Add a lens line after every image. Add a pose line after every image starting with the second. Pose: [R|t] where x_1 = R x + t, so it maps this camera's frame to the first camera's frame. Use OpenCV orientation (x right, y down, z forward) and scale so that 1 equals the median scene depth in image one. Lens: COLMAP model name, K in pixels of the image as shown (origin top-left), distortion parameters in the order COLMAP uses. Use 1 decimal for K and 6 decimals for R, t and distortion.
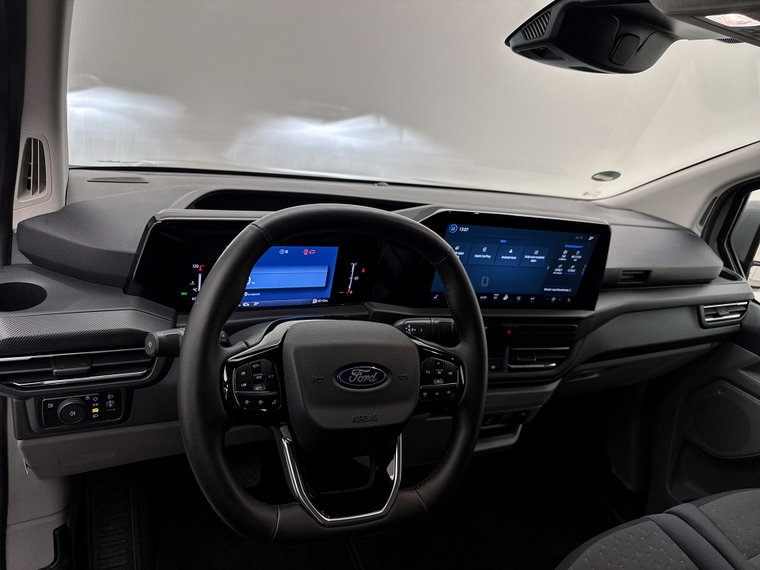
lens RADIAL K [[546.3, 0, 380.0], [0, 546.3, 285.0], [0, 0, 1]] dist [0.114586, -0.222347]
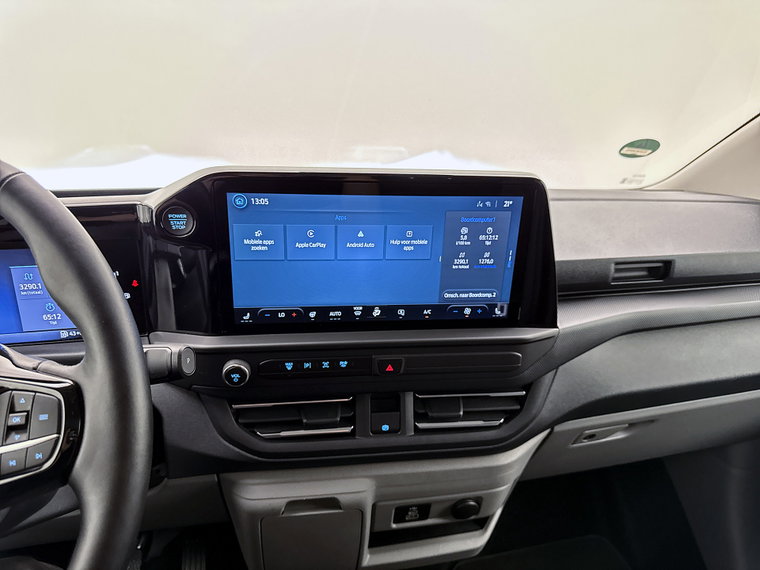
lens RADIAL K [[546.3, 0, 380.0], [0, 546.3, 285.0], [0, 0, 1]] dist [0.114586, -0.222347]
pose [[0.970886, -0.080792, -0.225505, 0.360292], [0.056971, 0.992273, -0.110225, 0.058216], [0.232668, 0.094169, 0.967987, 0.385270]]
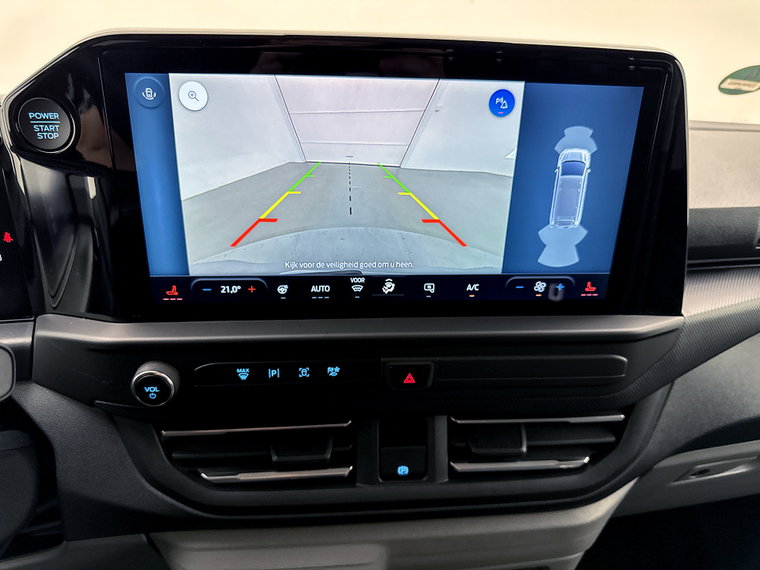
lens RADIAL K [[546.3, 0, 380.0], [0, 546.3, 285.0], [0, 0, 1]] dist [0.114586, -0.222347]
pose [[0.957505, -0.067409, -0.280427, 0.316281], [0.044034, 0.995072, -0.088844, 0.052459], [0.285034, 0.072720, 0.955755, 0.615339]]
